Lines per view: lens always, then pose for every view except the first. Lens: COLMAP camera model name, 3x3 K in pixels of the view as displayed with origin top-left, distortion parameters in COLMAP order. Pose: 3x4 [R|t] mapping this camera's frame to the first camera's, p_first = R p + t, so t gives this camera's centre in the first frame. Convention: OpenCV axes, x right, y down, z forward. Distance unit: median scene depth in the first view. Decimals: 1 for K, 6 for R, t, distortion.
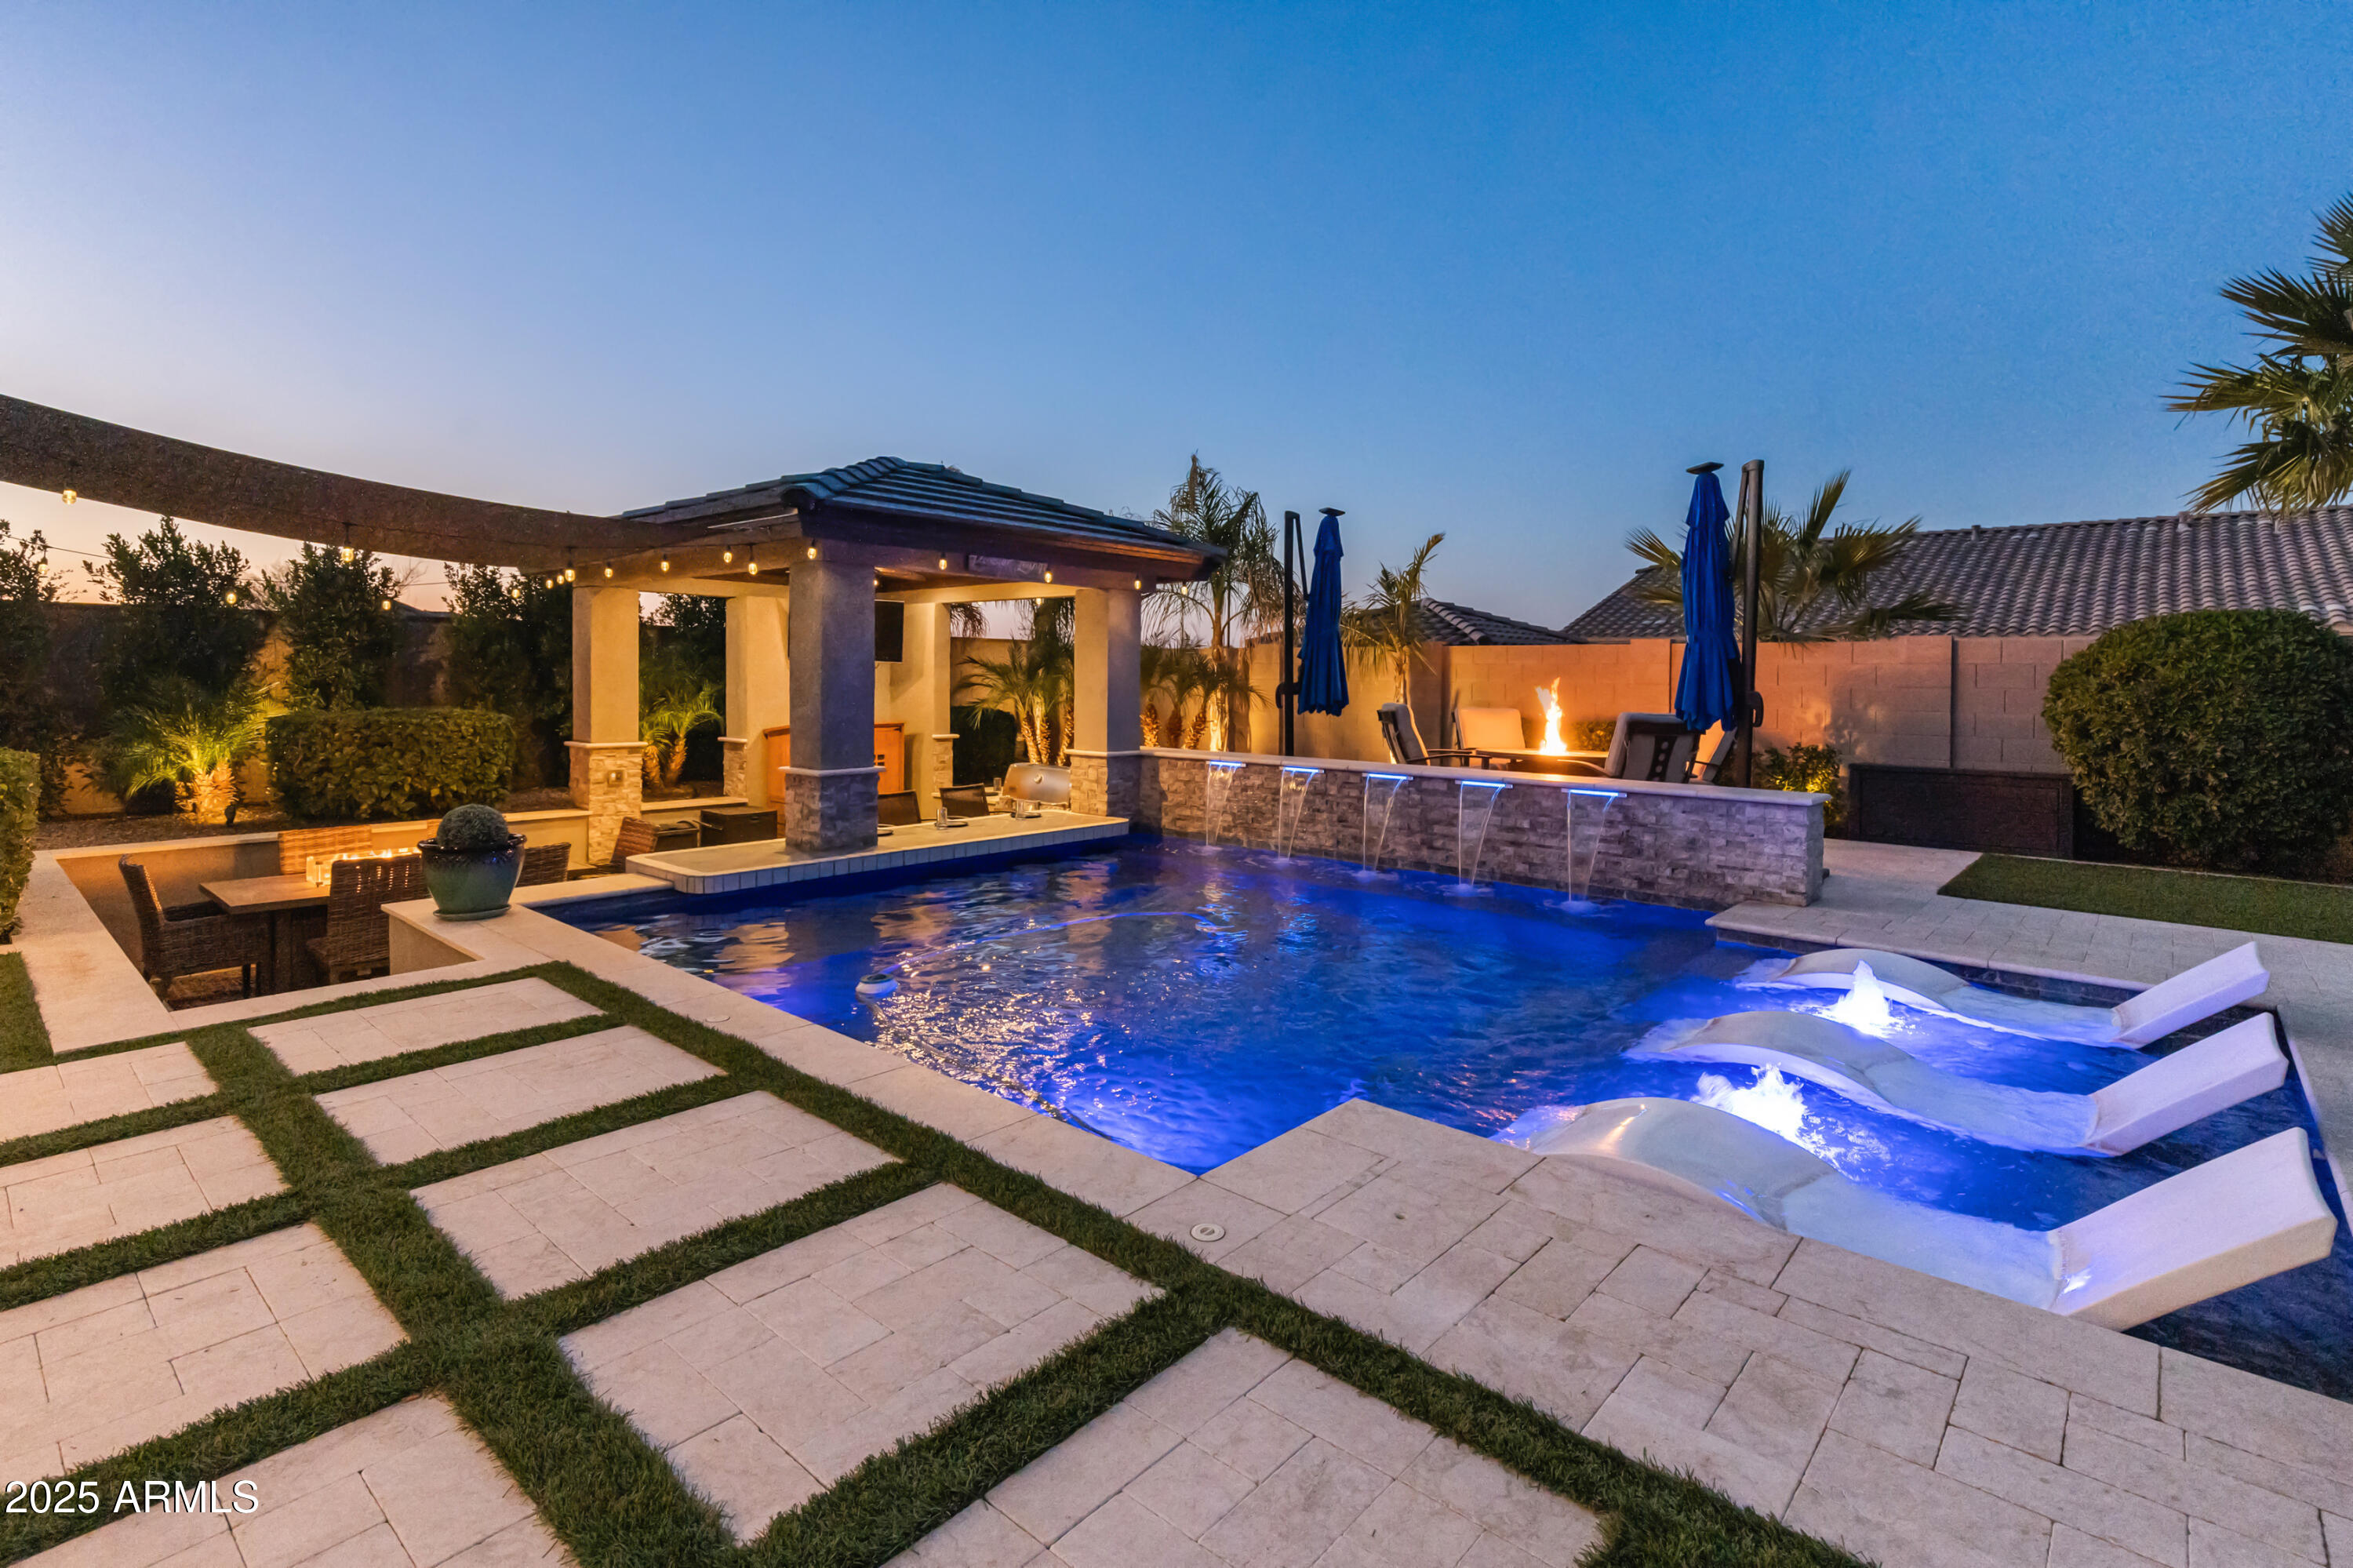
lens RADIAL K [[1100.6, 0, 1182.5], [0, 1100.6, 685.2], [0, 0, 1]] dist [0.011401, -0.002912]
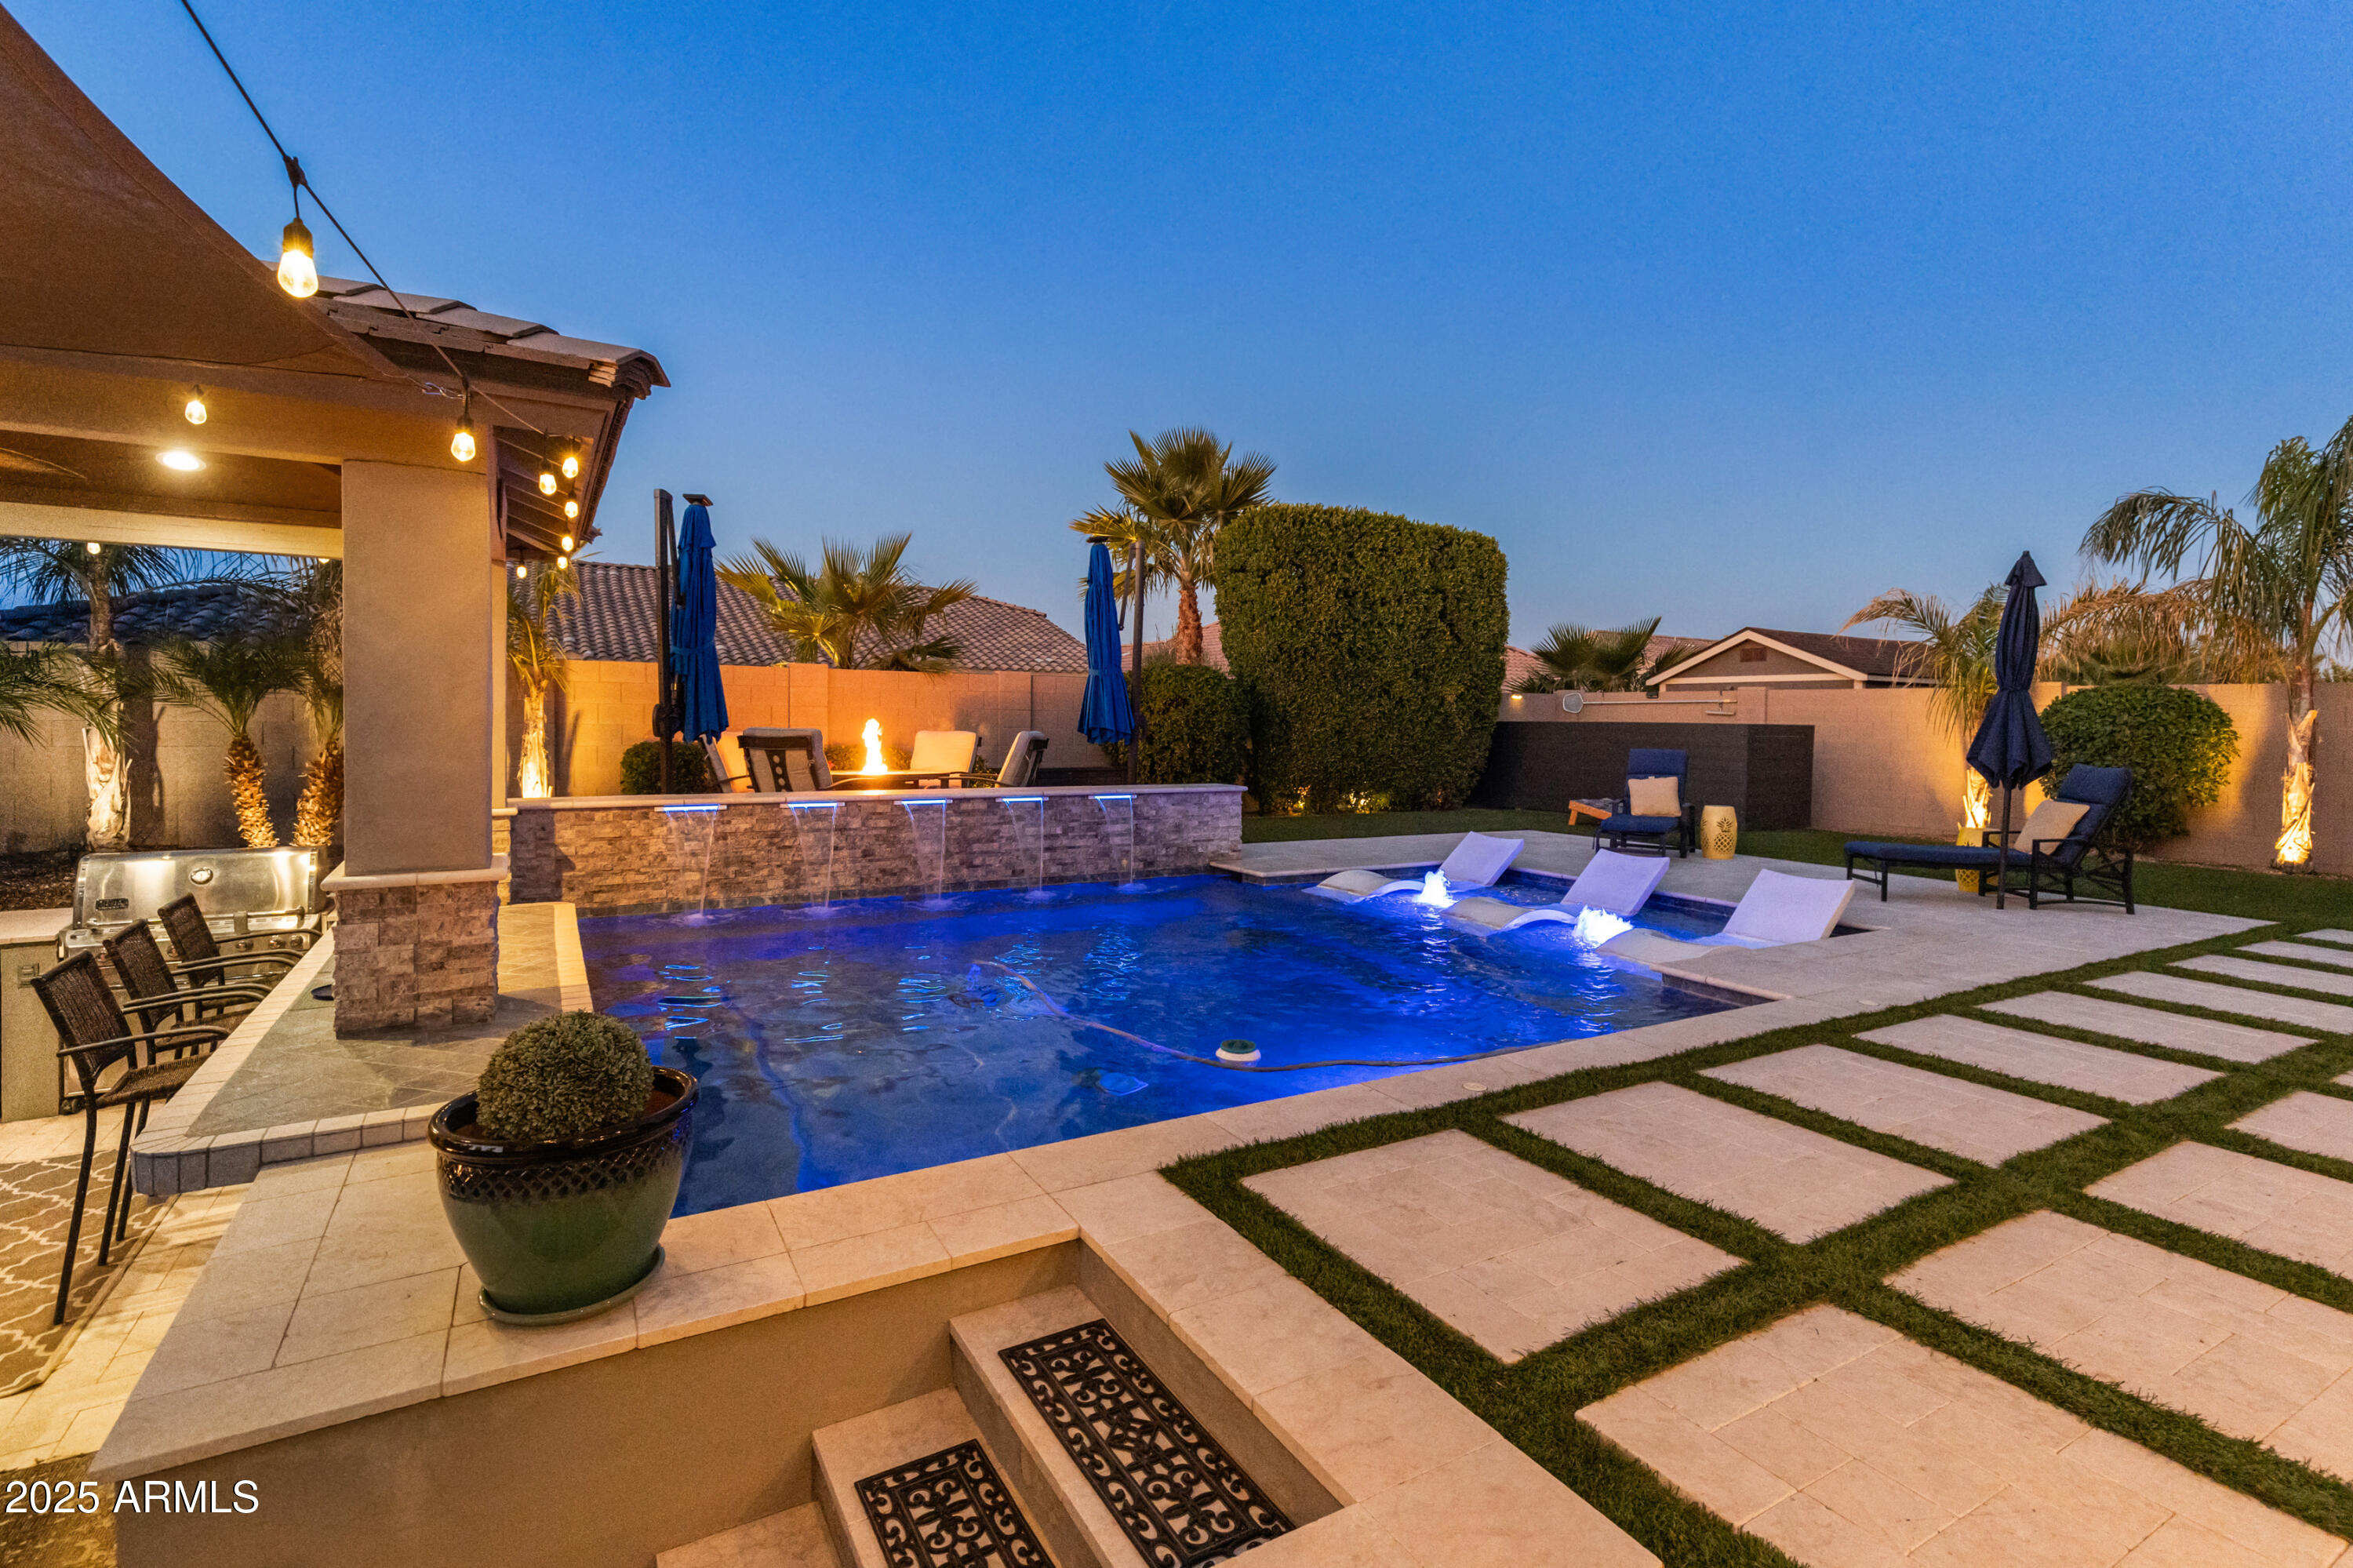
lens RADIAL K [[1100.6, 0, 1185.8], [0, 1100.6, 742.2], [0, 0, 1]] dist [0.011401, -0.002912]
pose [[0.318841, -0.028401, 0.947383, -0.576440], [-0.002932, 0.999517, 0.030951, -0.000614], [-0.947804, -0.012646, 0.318603, 0.410359]]
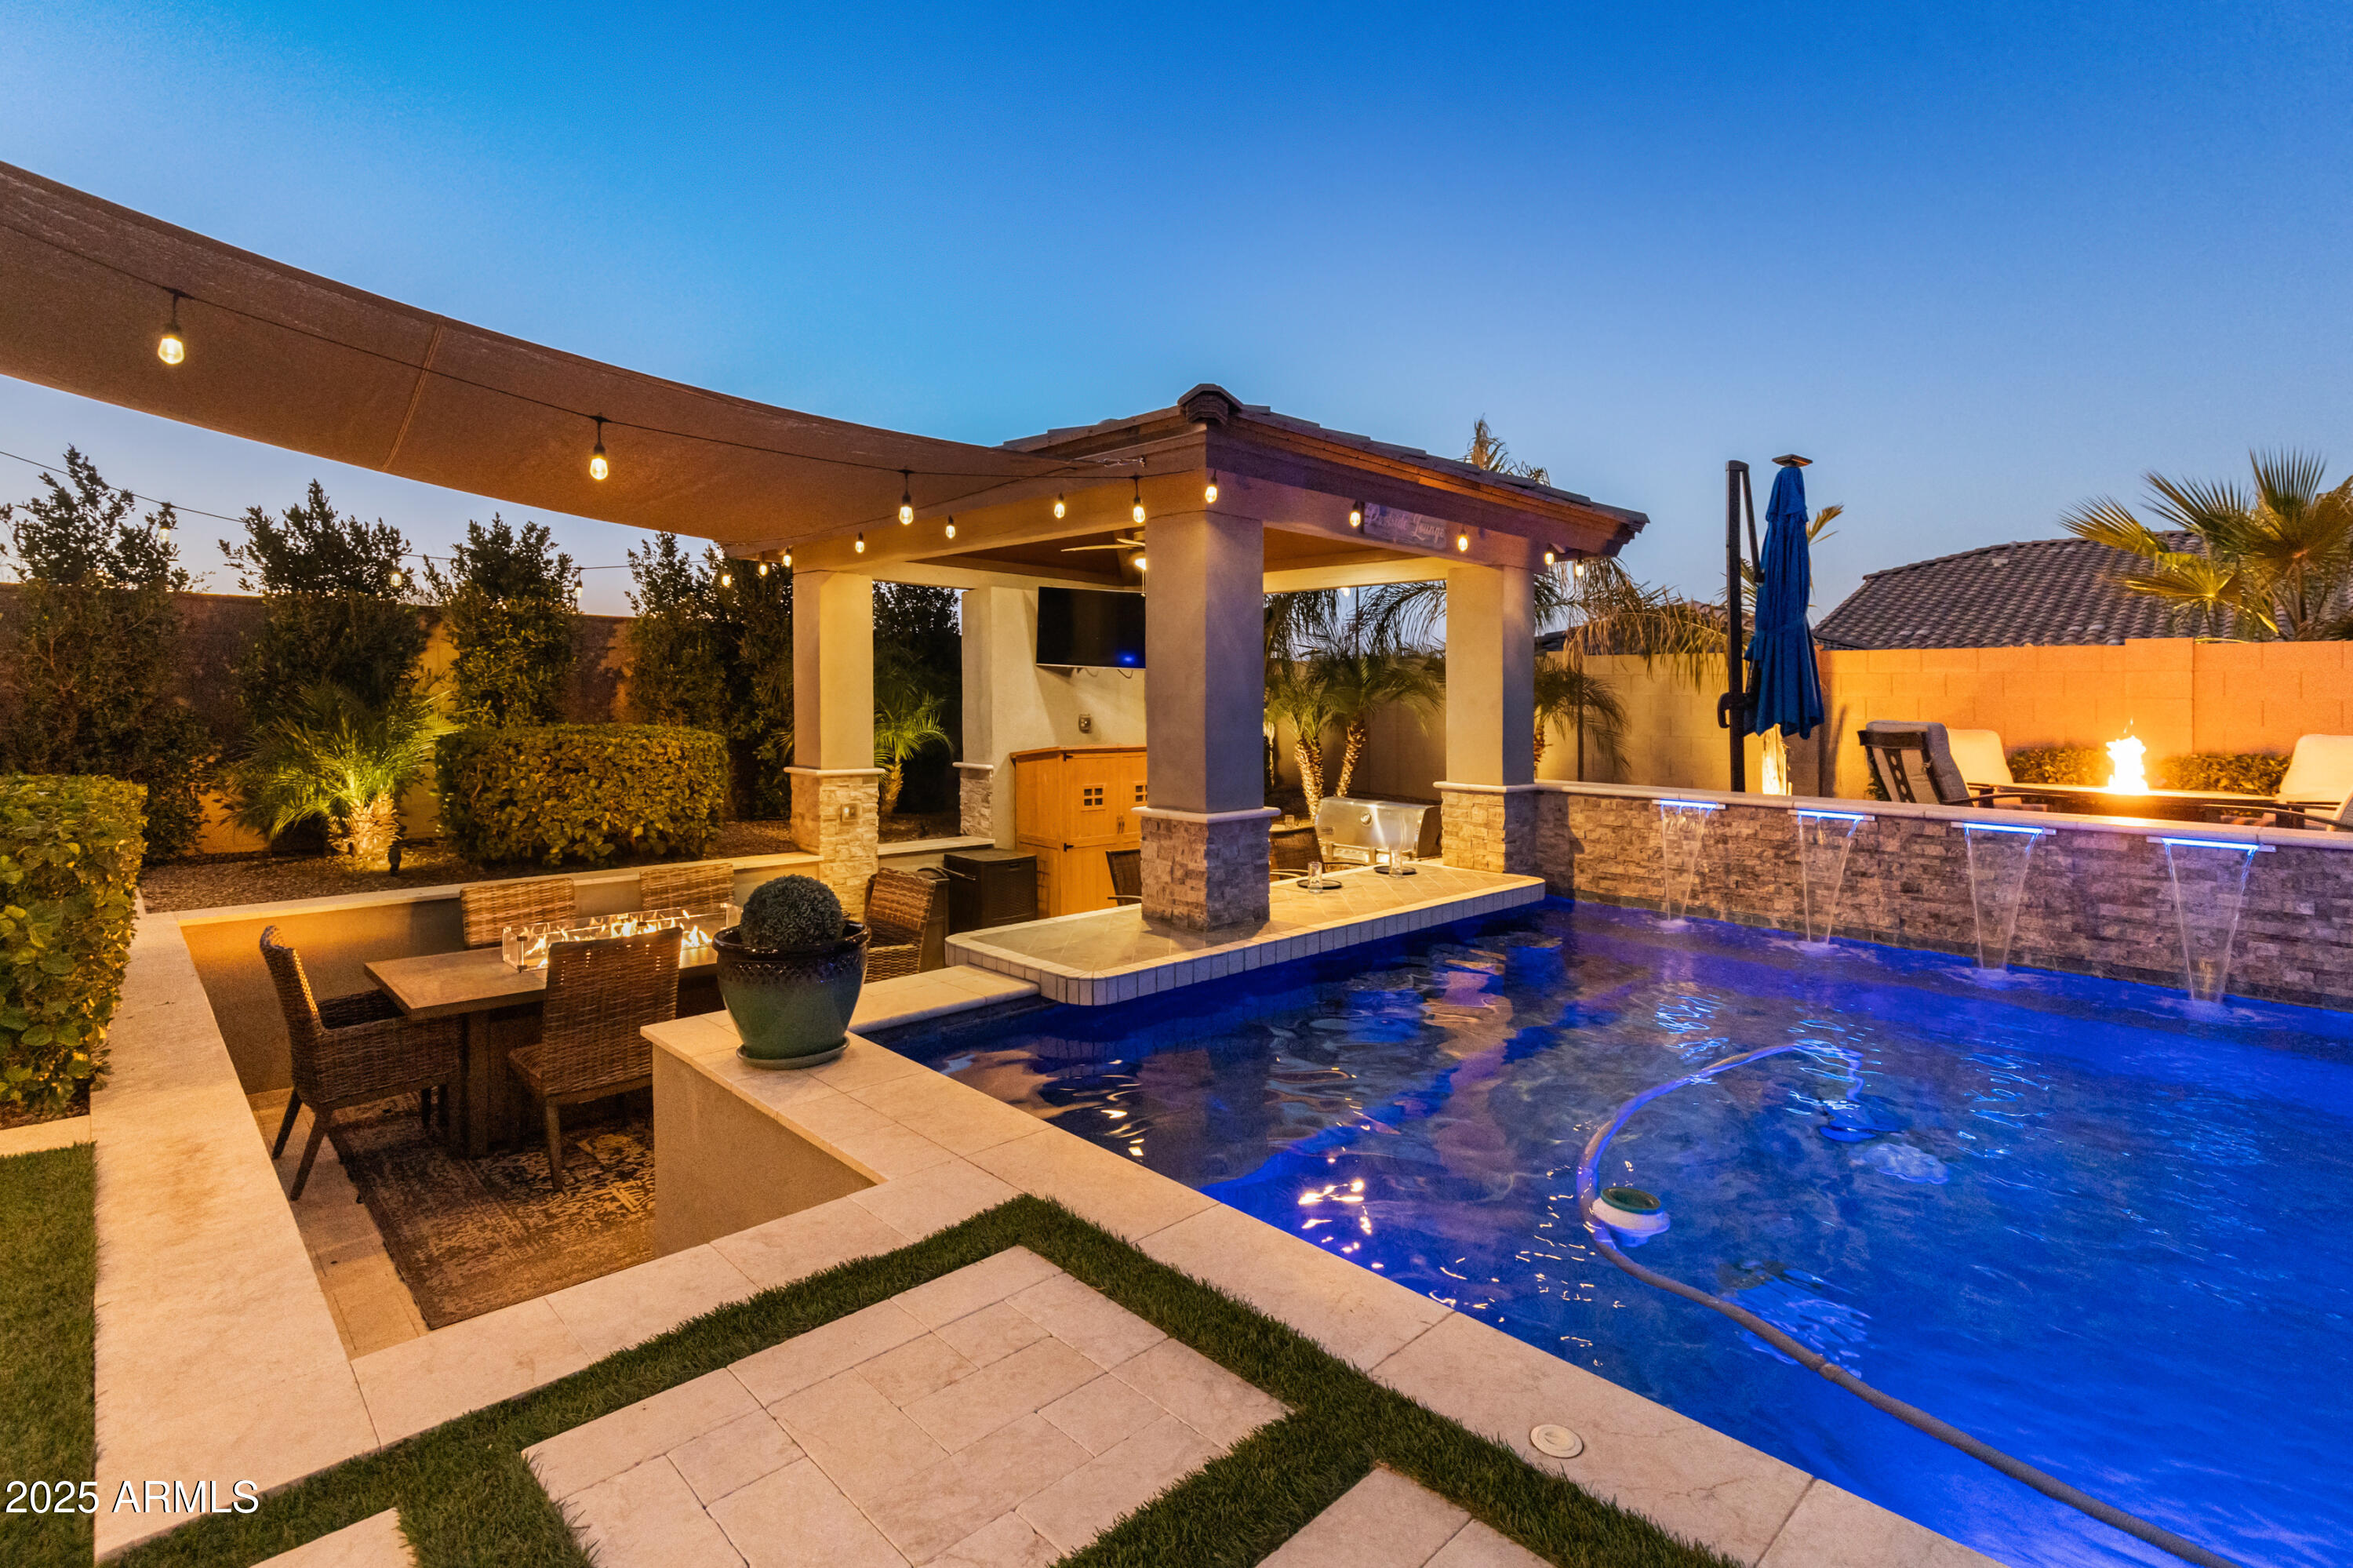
lens RADIAL K [[1100.6, 0, 1185.9], [0, 1100.6, 720.0], [0, 0, 1]] dist [0.011401, -0.002912]
pose [[0.997432, 0.002598, -0.071578, -0.233716], [-0.001832, 0.999940, 0.010764, 0.008424], [0.071602, -0.010605, 0.997377, 0.248112]]
